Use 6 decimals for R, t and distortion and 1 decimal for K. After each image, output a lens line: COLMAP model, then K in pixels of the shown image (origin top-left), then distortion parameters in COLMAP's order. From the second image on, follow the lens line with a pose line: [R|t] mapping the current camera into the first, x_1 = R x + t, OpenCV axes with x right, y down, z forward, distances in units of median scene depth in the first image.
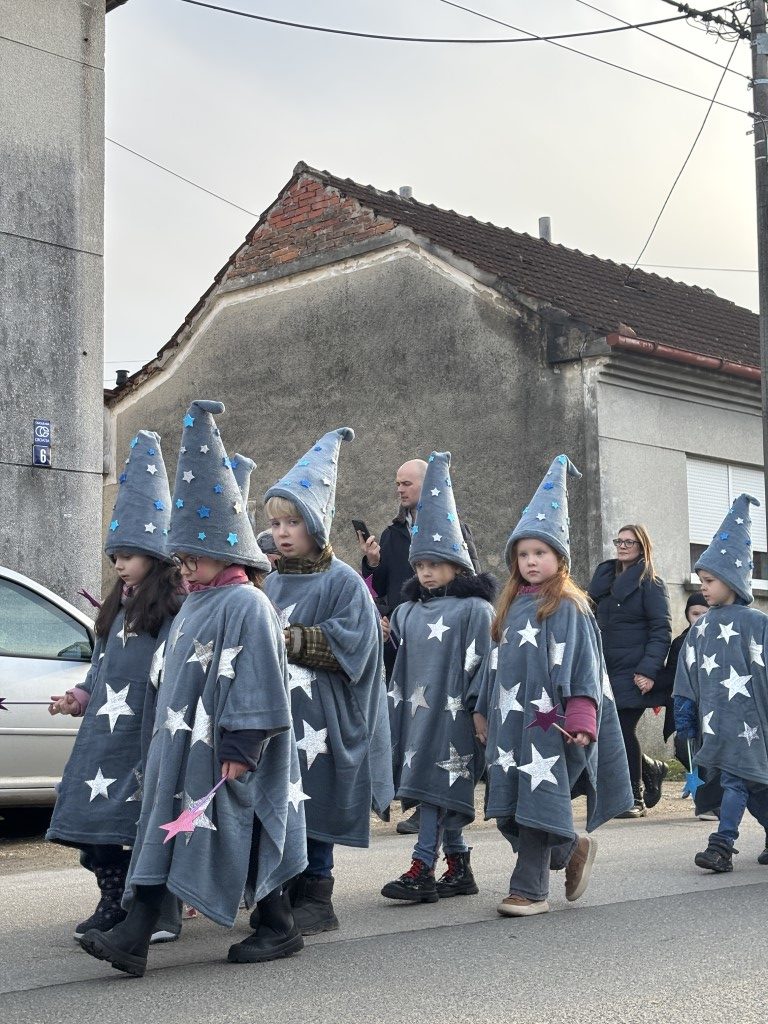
lens RADIAL K [[1563.3, 0, 376.3], [0, 1563.3, 480.5], [0, 0, 1]] dist [0.128911, 0.000000]
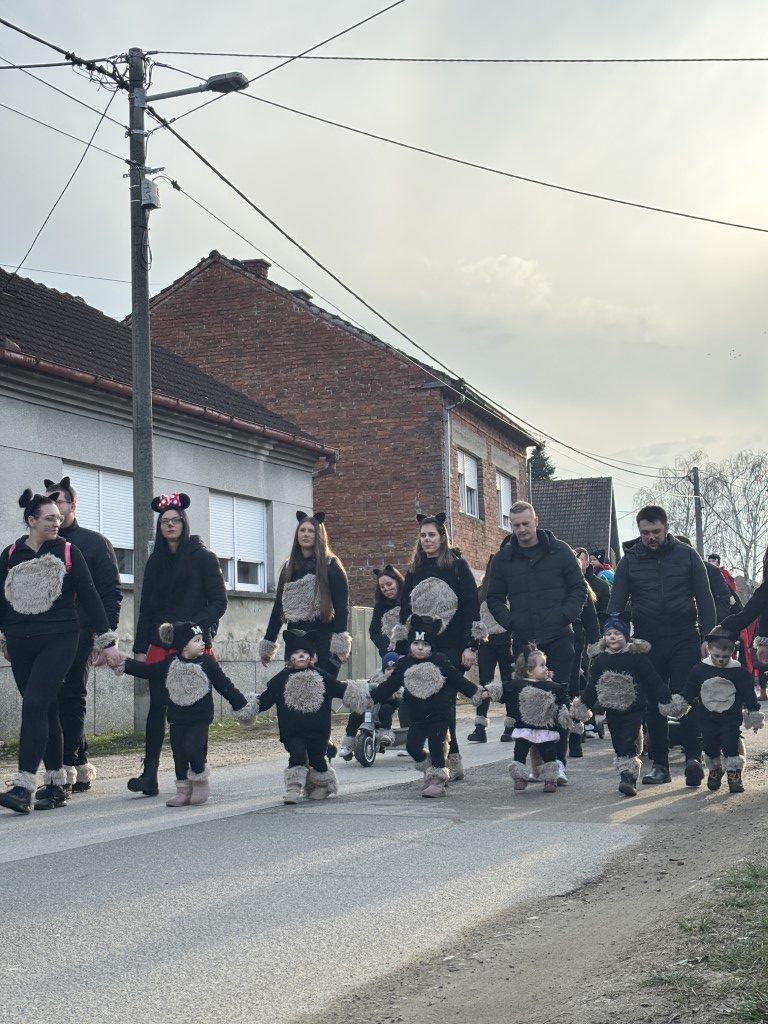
lens RADIAL K [[1563.3, 0, 386.3], [0, 1563.3, 501.7], [0, 0, 1]] dist [0.128911, 0.000000]
pose [[0.914653, 0.023957, 0.403529, -0.038615], [-0.034464, 0.999229, 0.018793, -0.017317], [-0.402768, -0.031096, 0.914774, -0.091700]]
